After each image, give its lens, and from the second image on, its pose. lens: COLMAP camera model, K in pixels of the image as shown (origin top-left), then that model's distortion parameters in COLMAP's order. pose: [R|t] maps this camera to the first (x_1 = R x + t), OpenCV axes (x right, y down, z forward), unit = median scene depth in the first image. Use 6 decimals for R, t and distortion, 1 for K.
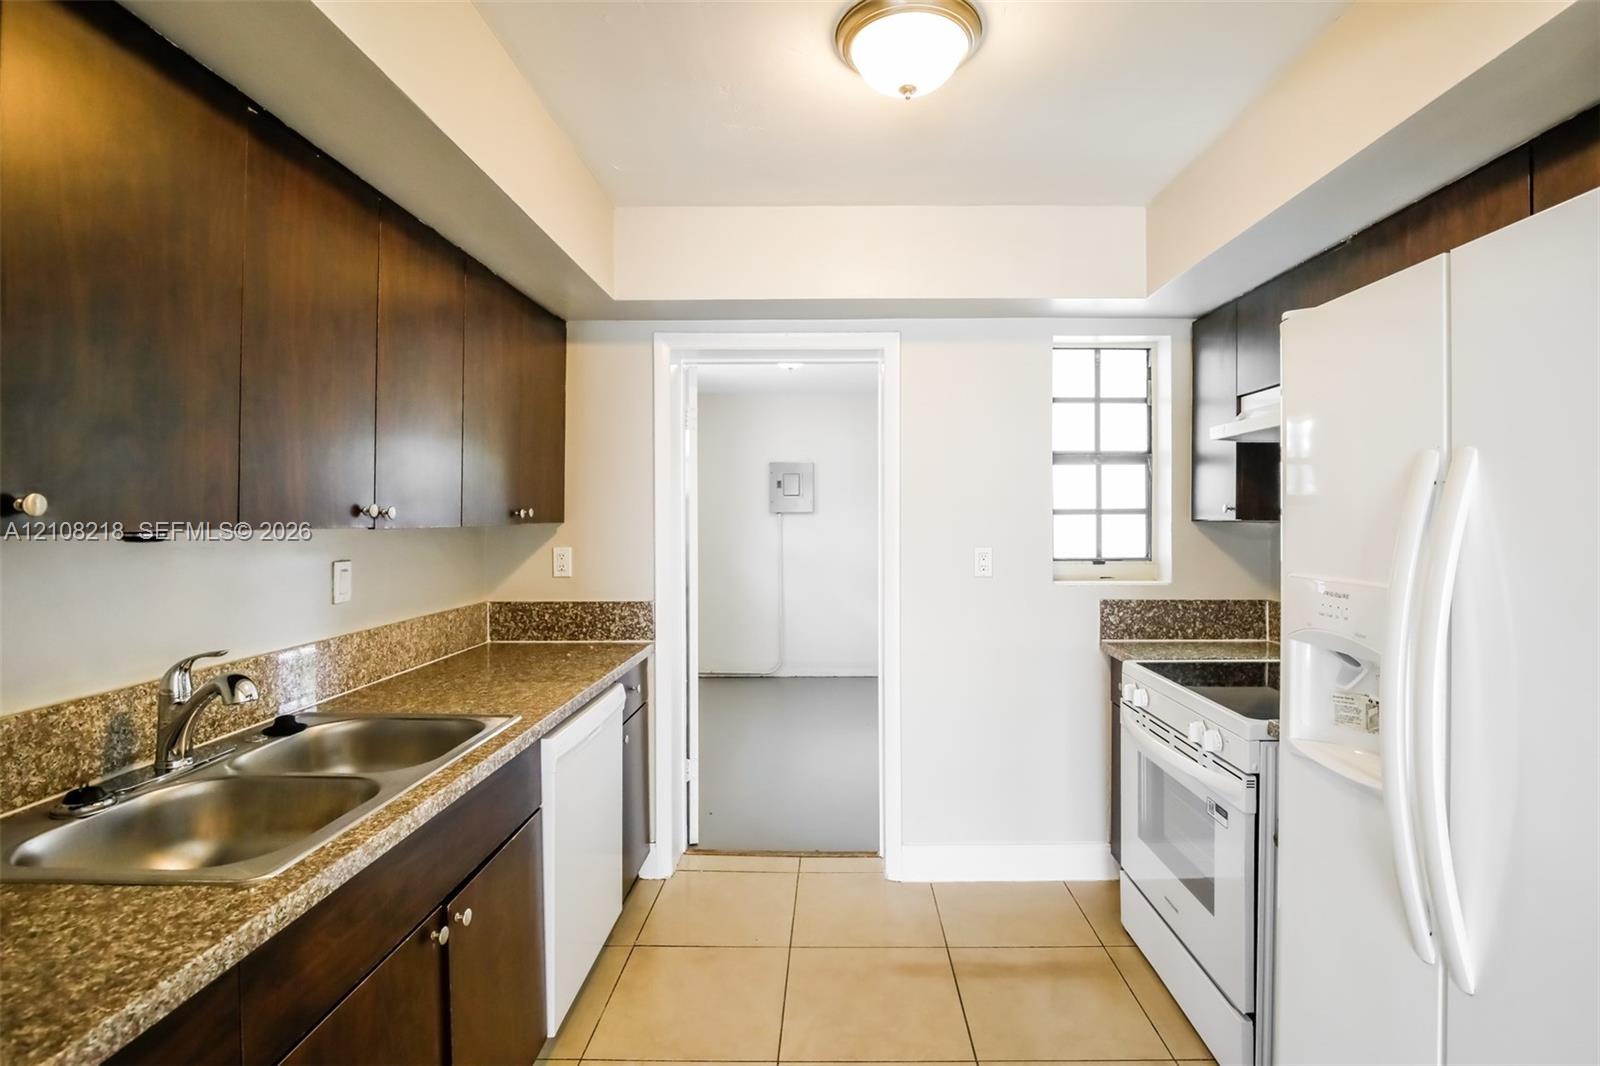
lens RADIAL K [[744.5, 0, 807.9], [0, 744.5, 525.3], [0, 0, 1]] dist [-0.054374, 0.000166]
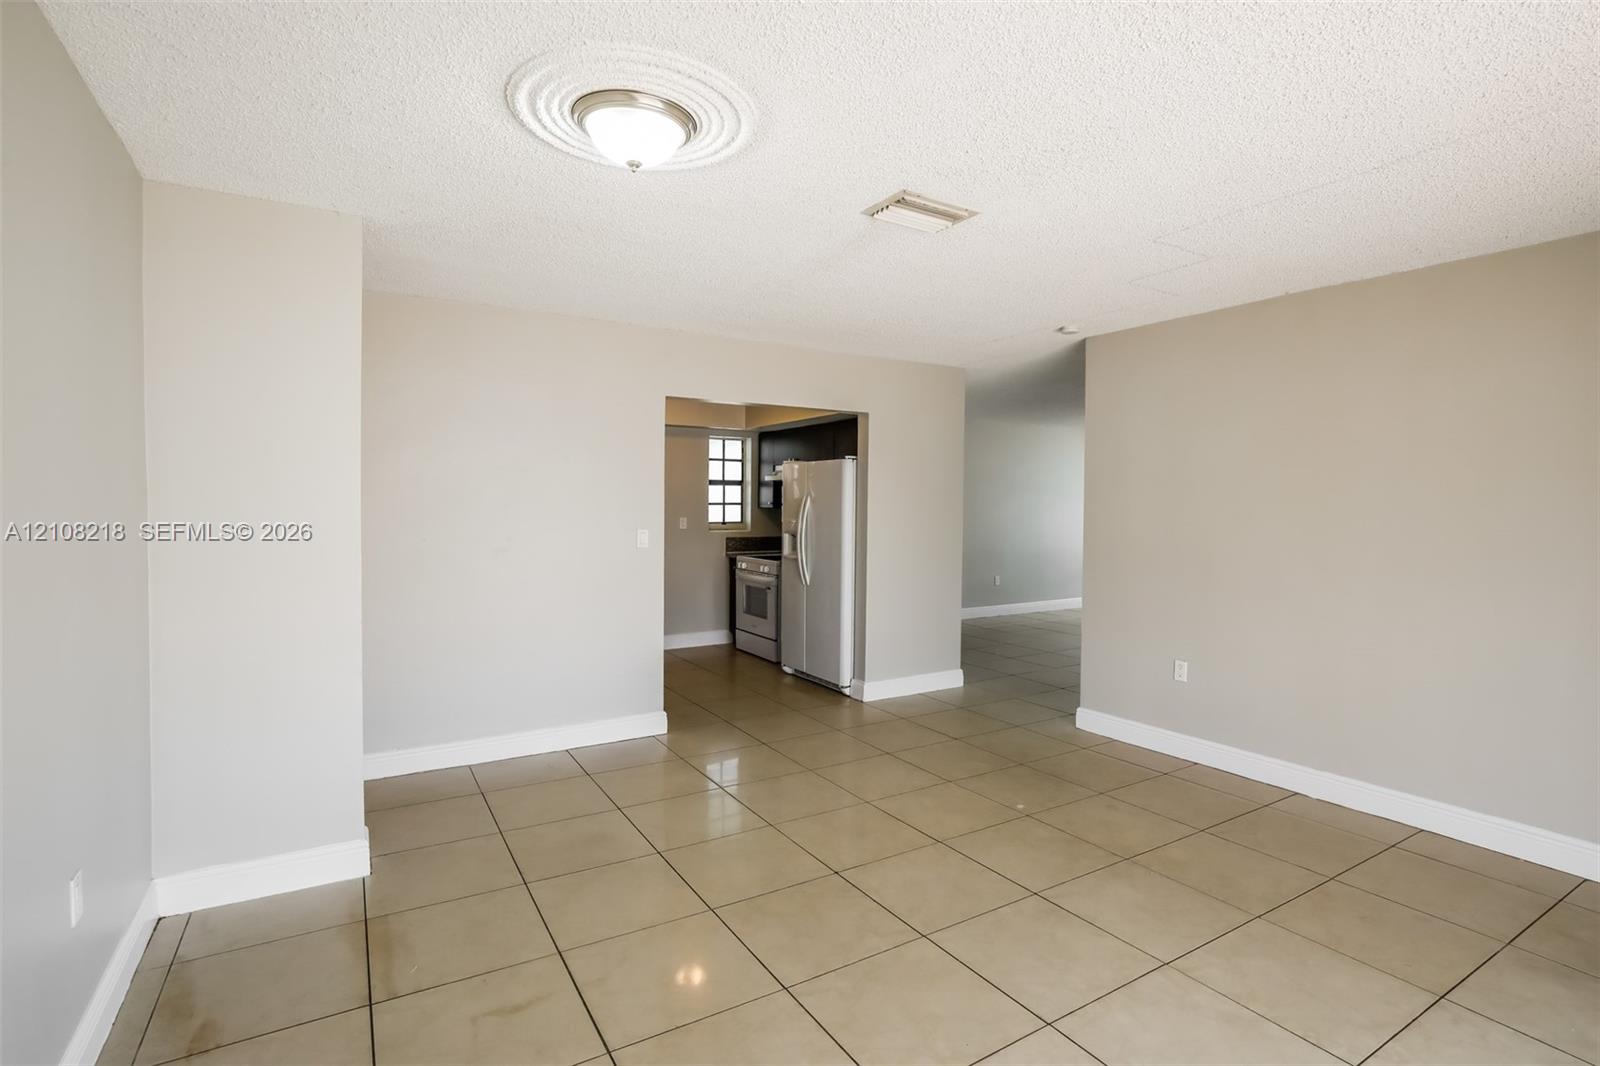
lens RADIAL K [[744.5, 0, 807.9], [0, 744.5, 525.3], [0, 0, 1]] dist [-0.054374, 0.000166]
pose [[0.835959, 0.003607, 0.548780, -0.813924], [-0.011852, 0.999864, 0.011482, 0.024107], [-0.548664, -0.016102, 0.835888, -1.374919]]
